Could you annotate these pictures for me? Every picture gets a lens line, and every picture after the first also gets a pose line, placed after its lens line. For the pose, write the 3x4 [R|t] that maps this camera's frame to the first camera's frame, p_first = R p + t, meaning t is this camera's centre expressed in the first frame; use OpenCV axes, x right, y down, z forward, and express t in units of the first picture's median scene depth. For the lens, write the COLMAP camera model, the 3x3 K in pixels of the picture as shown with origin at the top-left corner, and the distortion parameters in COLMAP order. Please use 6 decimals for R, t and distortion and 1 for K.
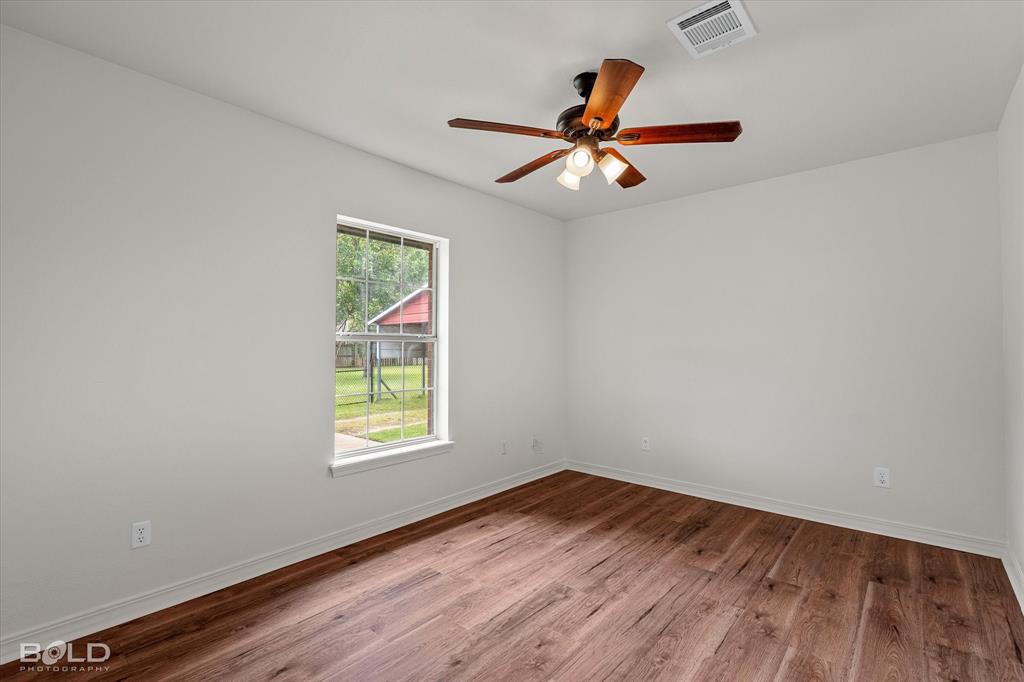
lens RADIAL K [[462.4, 0, 513.7], [0, 462.4, 340.8], [0, 0, 1]] dist [-0.001908, -0.000472]
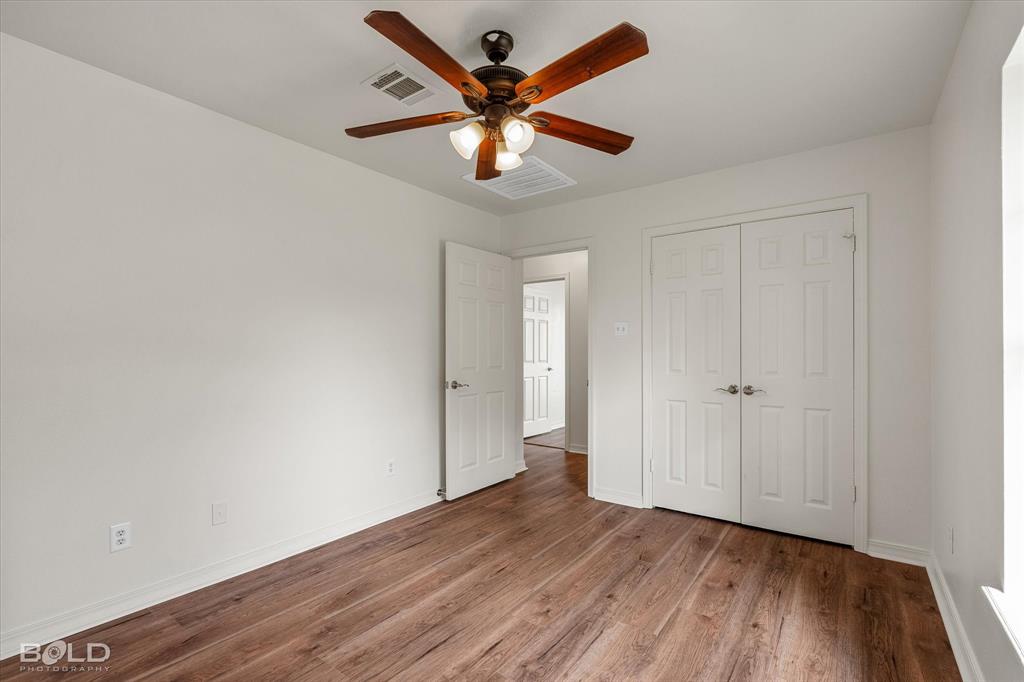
lens RADIAL K [[462.4, 0, 510.3], [0, 462.4, 343.5], [0, 0, 1]] dist [-0.001908, -0.000472]
pose [[-0.997014, -0.000582, -0.077222, 0.225279], [0.001828, 0.999514, -0.031132, 0.030424], [0.077202, -0.031180, -0.996528, 2.038144]]
